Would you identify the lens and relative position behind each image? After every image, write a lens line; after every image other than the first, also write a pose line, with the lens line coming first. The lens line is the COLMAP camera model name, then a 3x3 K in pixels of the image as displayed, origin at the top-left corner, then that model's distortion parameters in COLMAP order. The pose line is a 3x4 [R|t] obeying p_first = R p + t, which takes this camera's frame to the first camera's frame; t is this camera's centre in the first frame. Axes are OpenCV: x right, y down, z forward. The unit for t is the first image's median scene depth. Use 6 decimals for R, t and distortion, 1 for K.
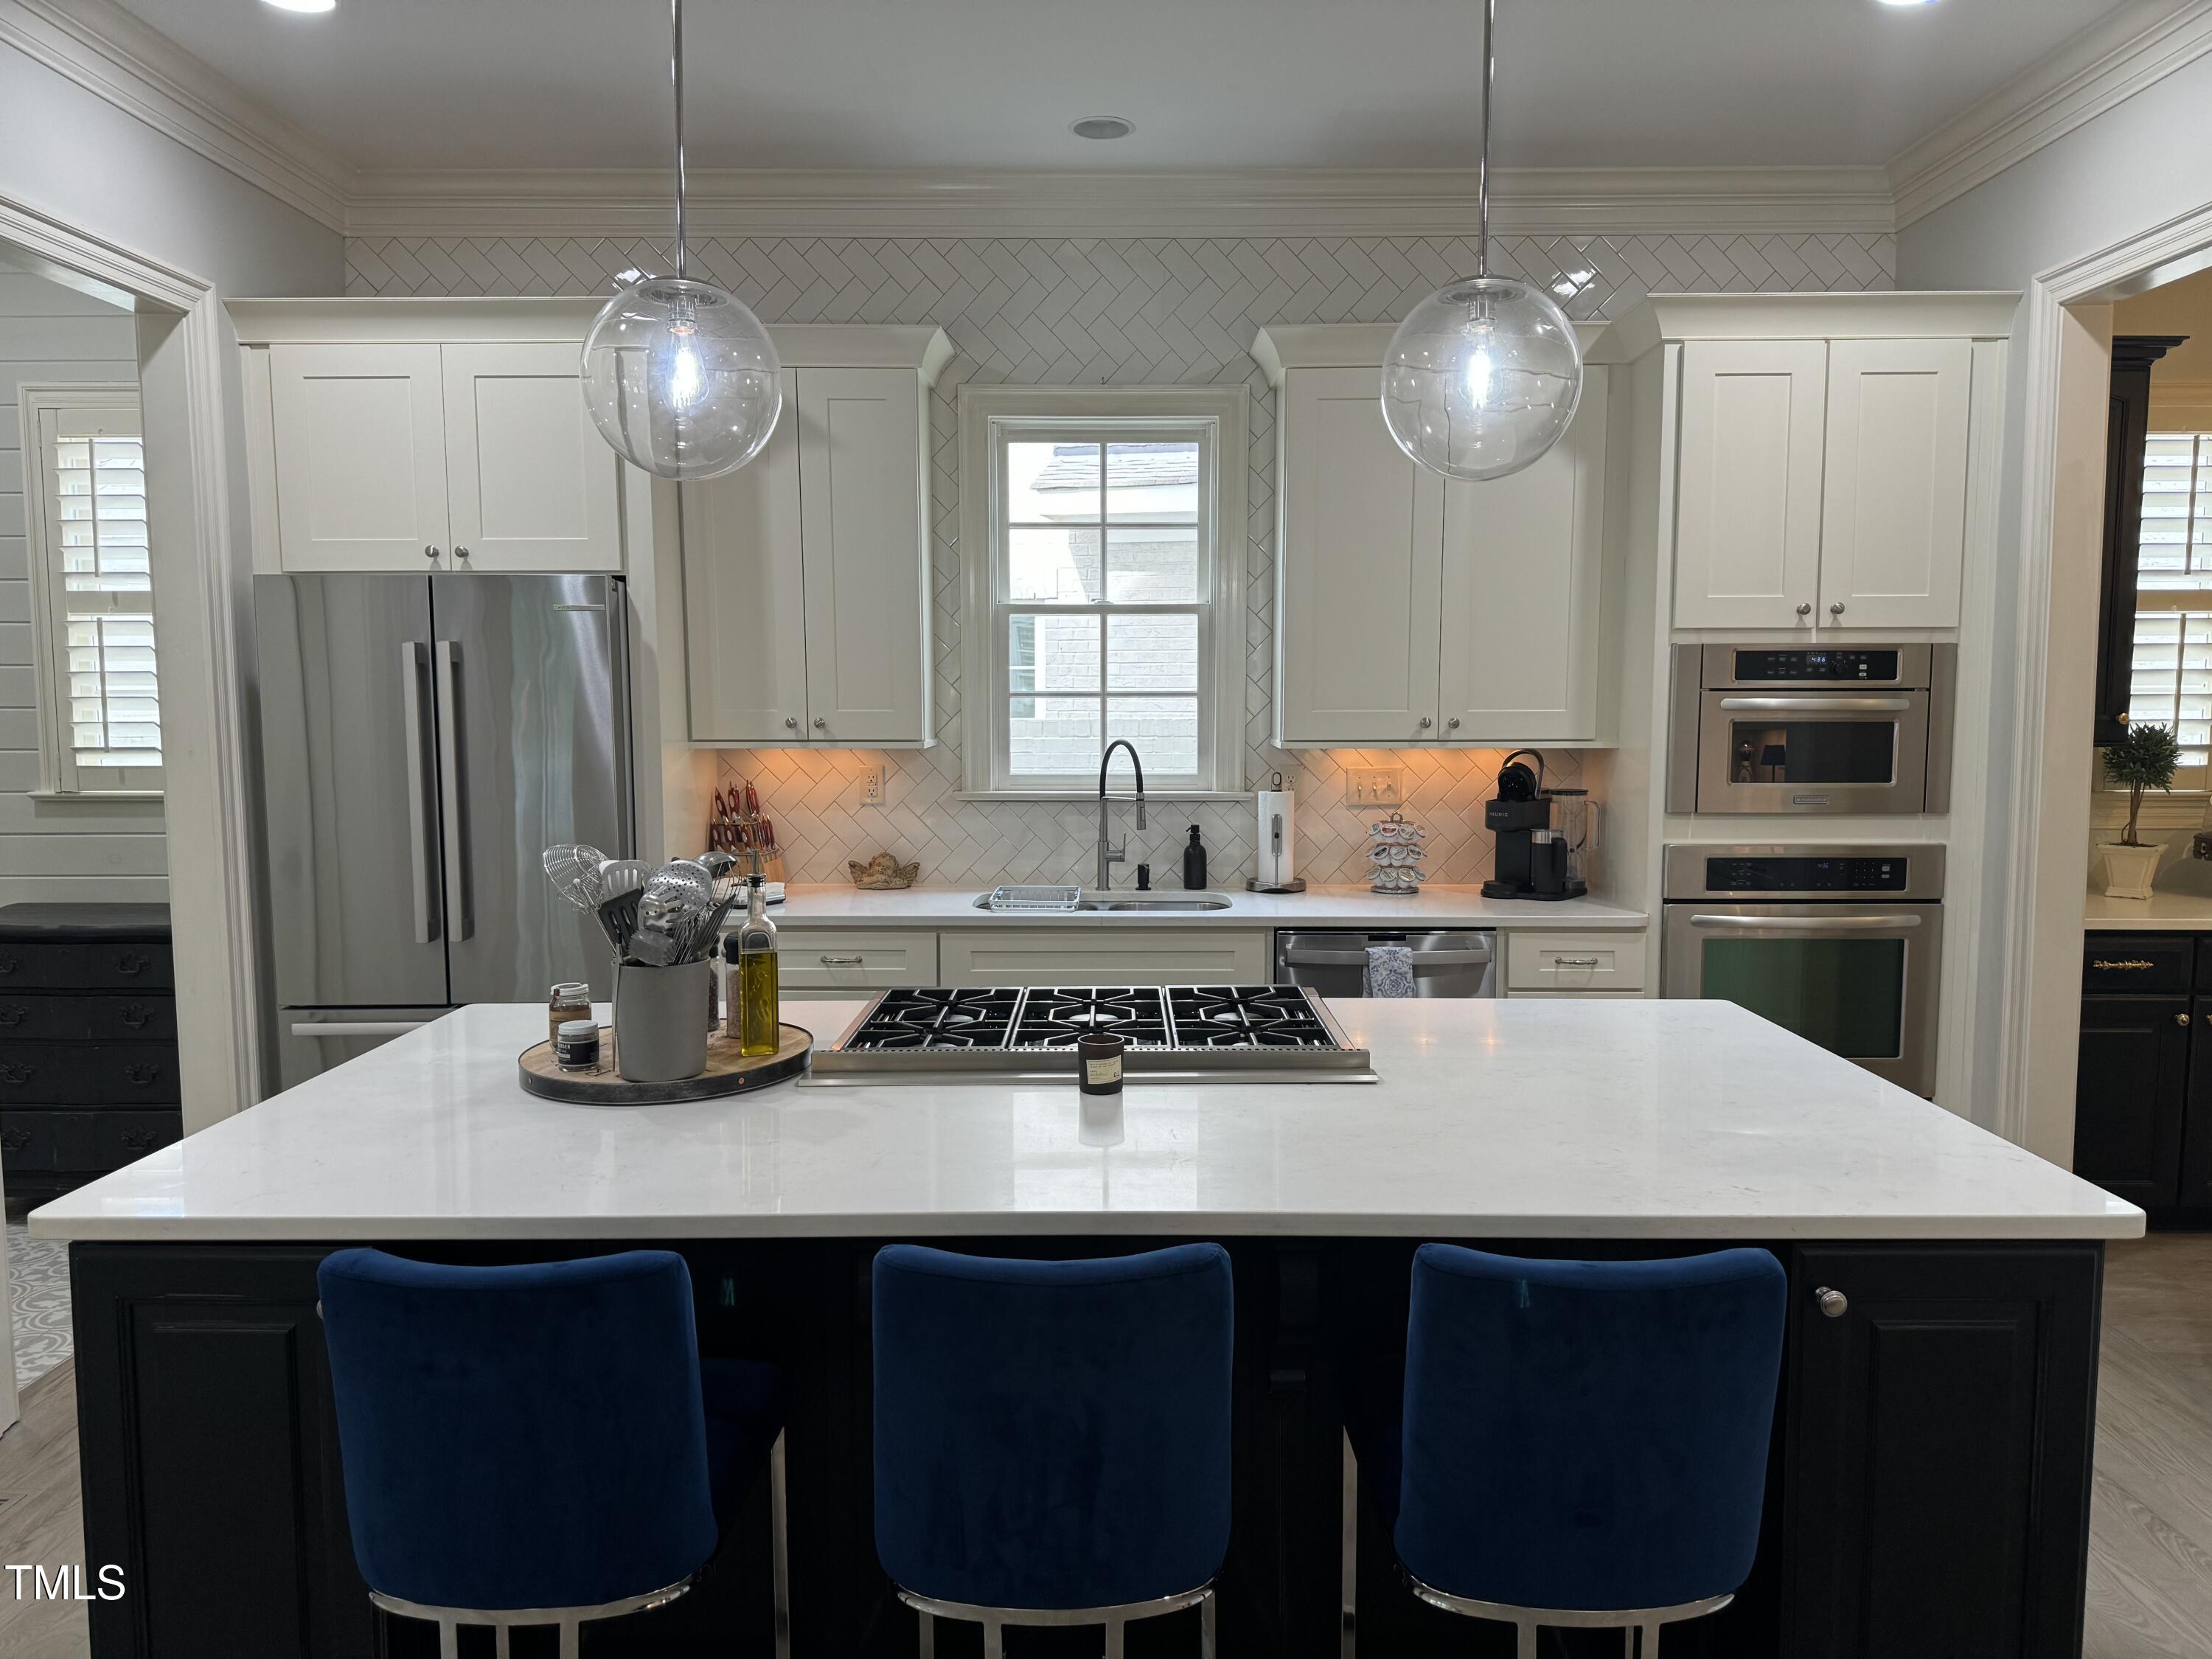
lens RADIAL K [[1534.1, 0, 1104.2], [0, 1534.1, 845.6], [0, 0, 1]] dist [0.108041, -0.118595]
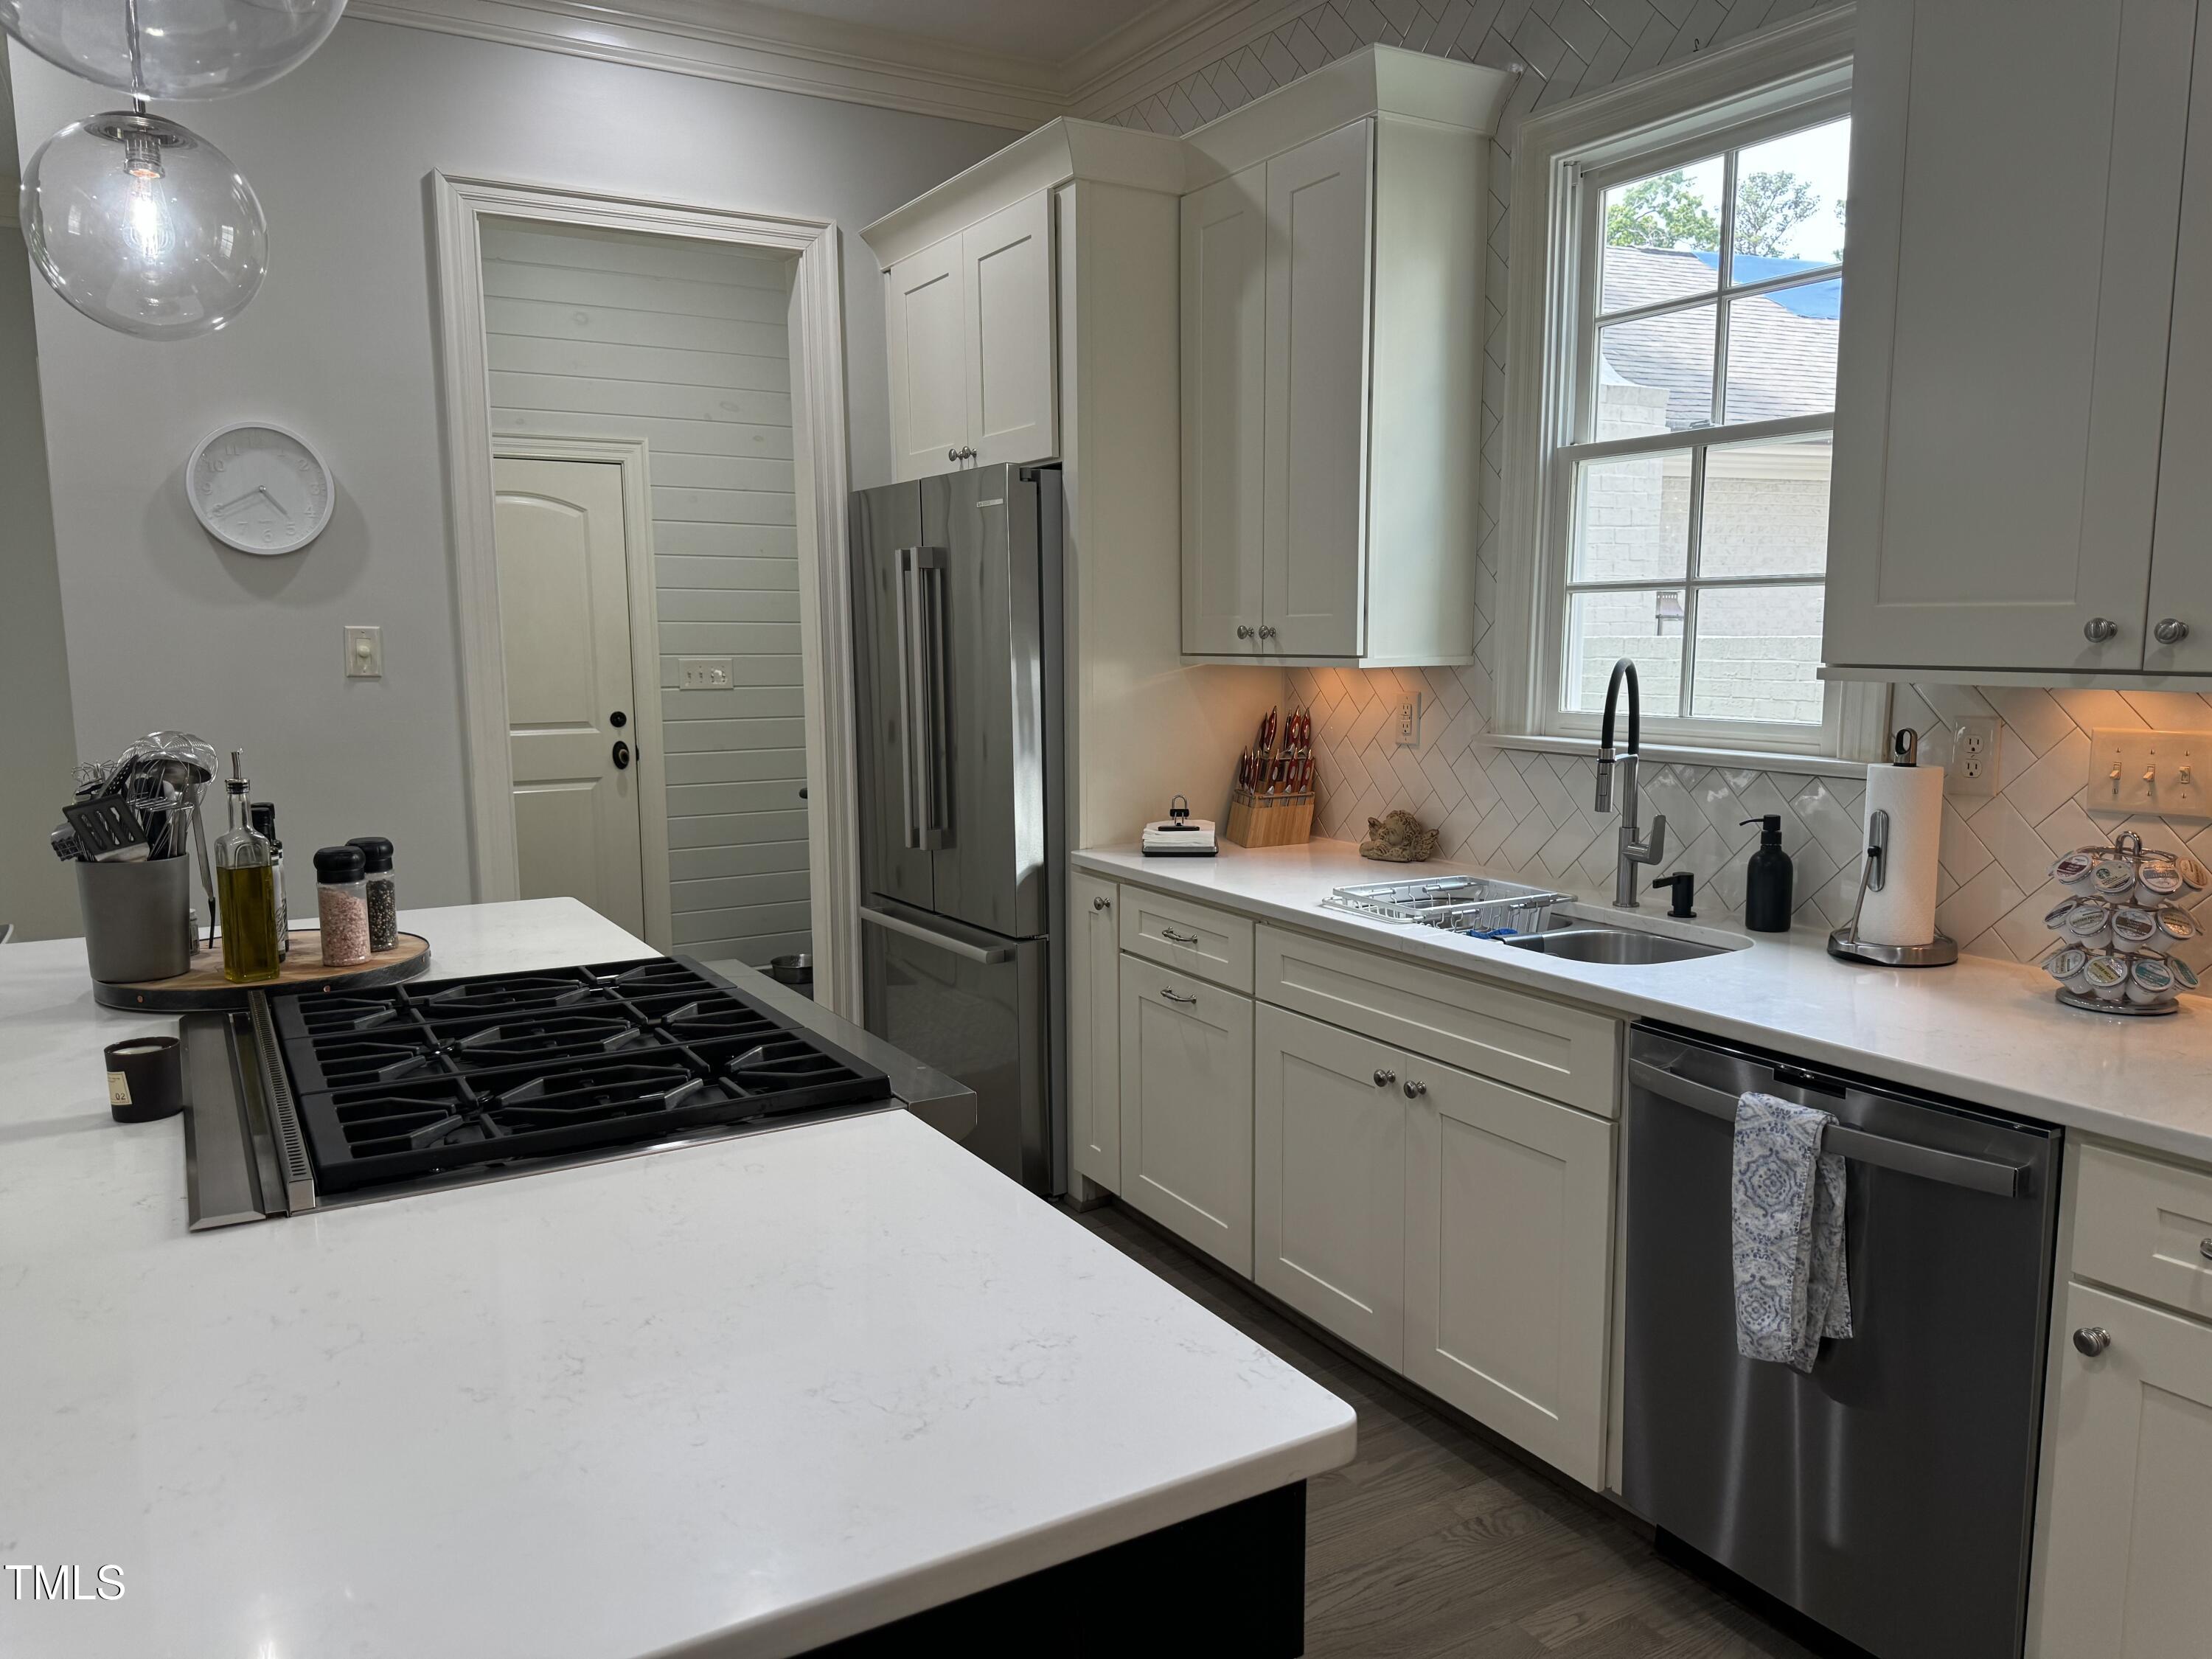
lens RADIAL K [[1582.6, 0, 1106.0], [0, 1582.6, 829.5], [0, 0, 1]] dist [0.168701, -0.188331]
pose [[0.510858, 0.109175, -0.852705, 0.445392], [-0.082993, 0.993533, 0.077484, -0.035021], [0.855650, 0.031186, 0.516615, 0.502311]]
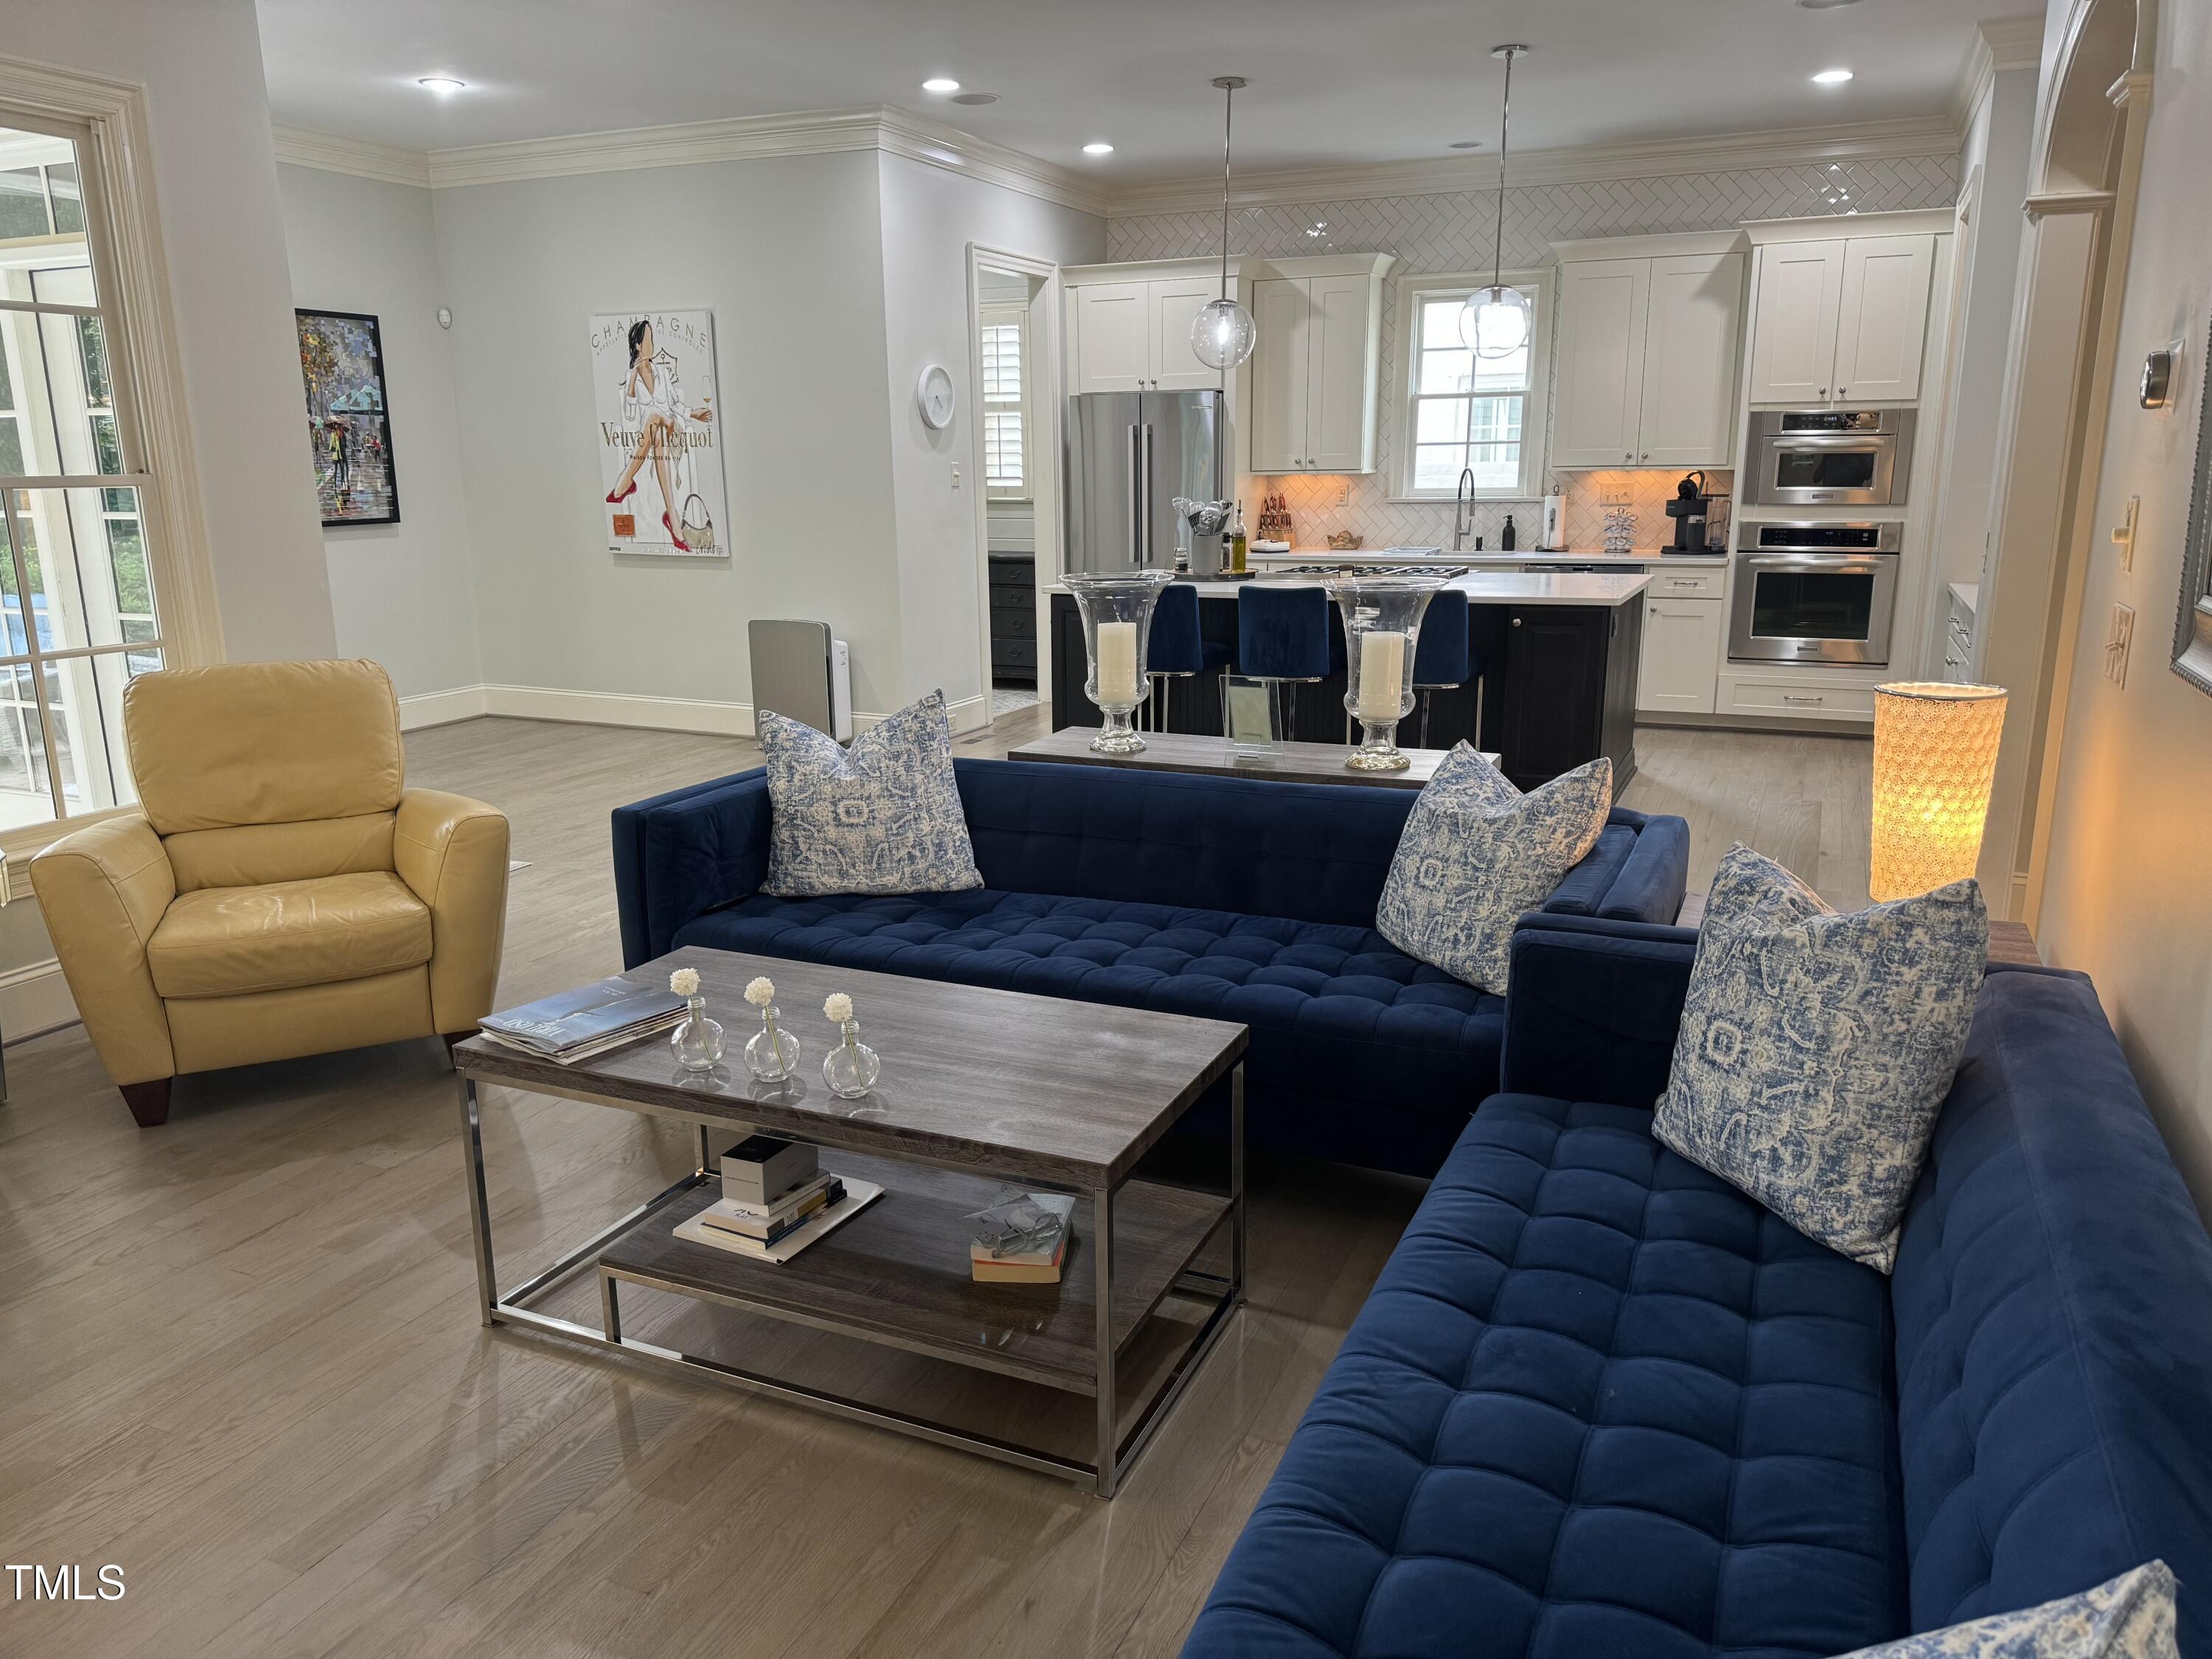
lens RADIAL K [[1542.1, 0, 1106.0], [0, 1542.1, 829.5], [0, 0, 1]] dist [0.176175, -0.340282]
pose [[0.915516, 0.087319, -0.392690, 0.396324], [-0.031920, 0.988849, 0.145464, 0.104809], [0.401013, -0.120639, 0.908094, -0.979565]]
